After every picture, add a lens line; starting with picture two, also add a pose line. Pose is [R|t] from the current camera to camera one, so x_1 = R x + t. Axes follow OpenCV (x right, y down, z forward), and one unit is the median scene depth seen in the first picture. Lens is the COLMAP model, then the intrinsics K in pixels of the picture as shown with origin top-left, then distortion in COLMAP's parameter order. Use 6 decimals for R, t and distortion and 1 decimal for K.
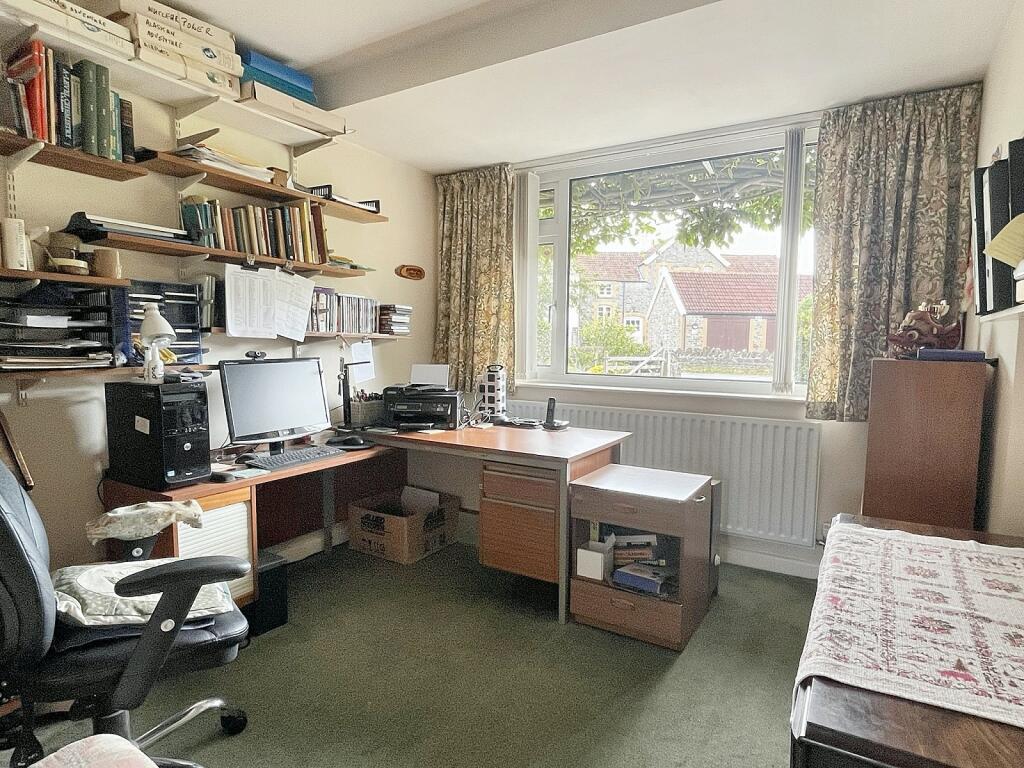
lens RADIAL K [[577.7, 0, 513.3], [0, 577.7, 385.8], [0, 0, 1]] dist [-0.006441, 0.005299]
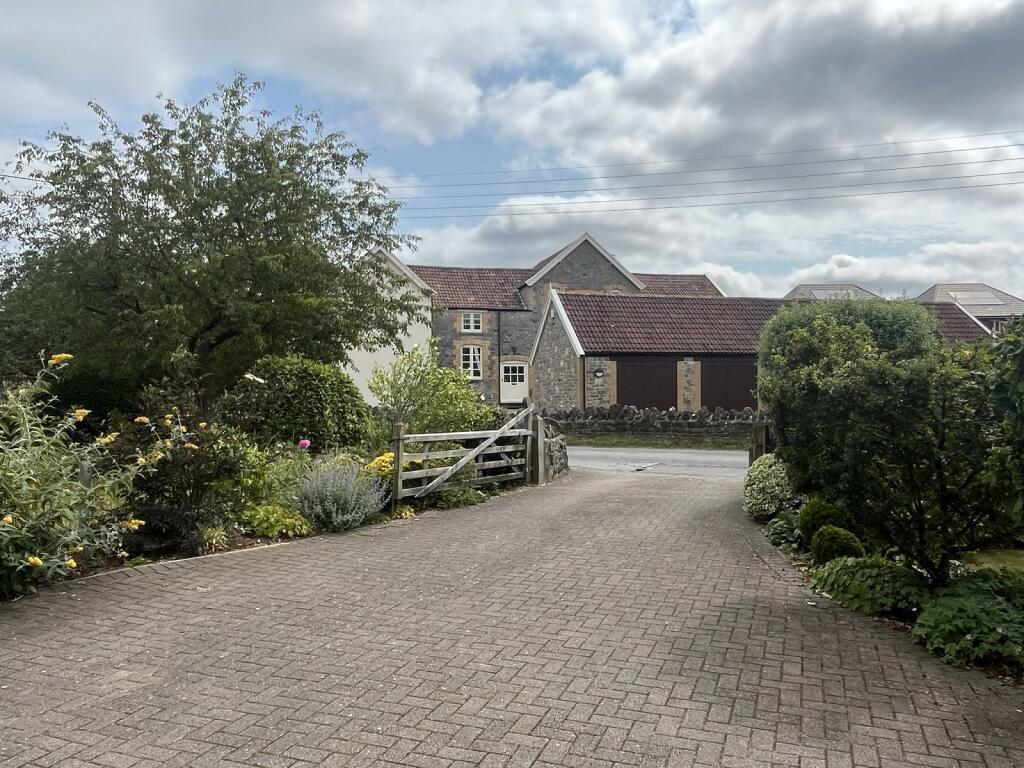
lens RADIAL K [[753.9, 0, 511.3], [0, 753.9, 384.8], [0, 0, 1]] dist [0.001060, 0.000119]
pose [[0.984929, -0.016499, 0.172171, 0.066934], [0.032556, 0.995332, -0.090858, -0.014675], [-0.169868, 0.095094, 0.980868, 0.169355]]
